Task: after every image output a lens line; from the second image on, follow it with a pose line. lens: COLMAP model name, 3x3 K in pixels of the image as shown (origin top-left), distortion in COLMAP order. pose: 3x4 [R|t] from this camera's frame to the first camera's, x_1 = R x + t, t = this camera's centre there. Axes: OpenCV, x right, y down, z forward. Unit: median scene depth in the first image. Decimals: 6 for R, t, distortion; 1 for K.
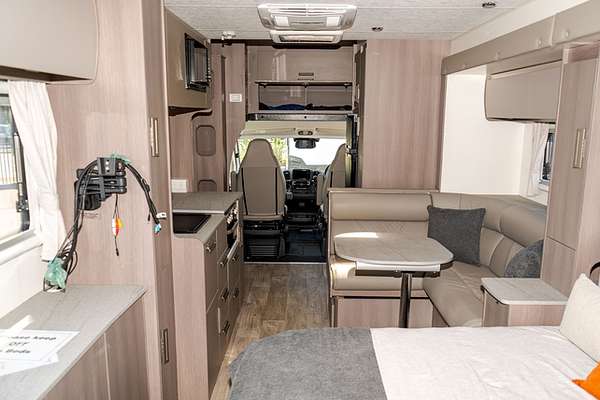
lens RADIAL K [[482.3, 0, 300.0], [0, 482.3, 200.0], [0, 0, 1]] dist [-0.001550, -0.006531]
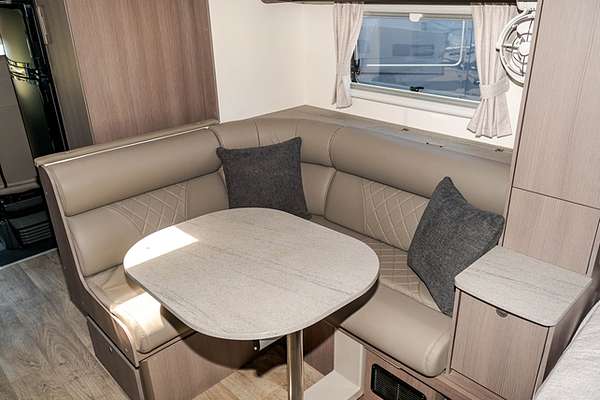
lens RADIAL K [[482.3, 0, 300.0], [0, 482.3, 200.0], [0, 0, 1]] dist [-0.001550, -0.006531]
pose [[0.714683, -0.307879, 0.628044, -0.091863], [0.152982, 0.944978, 0.289160, -0.107807], [-0.682514, -0.110578, 0.722460, 0.532623]]
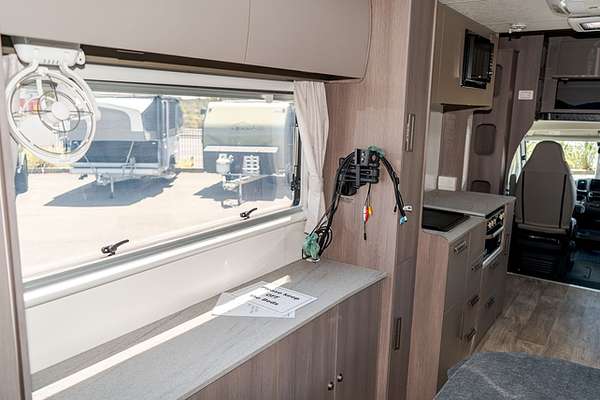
lens RADIAL K [[482.3, 0, 300.0], [0, 482.3, 200.0], [0, 0, 1]] dist [-0.001550, -0.006531]
pose [[0.824109, 0.118667, -0.553862, 0.067979], [-0.115733, 0.992457, 0.040434, -0.000836], [0.554482, 0.030778, 0.831626, 0.005781]]
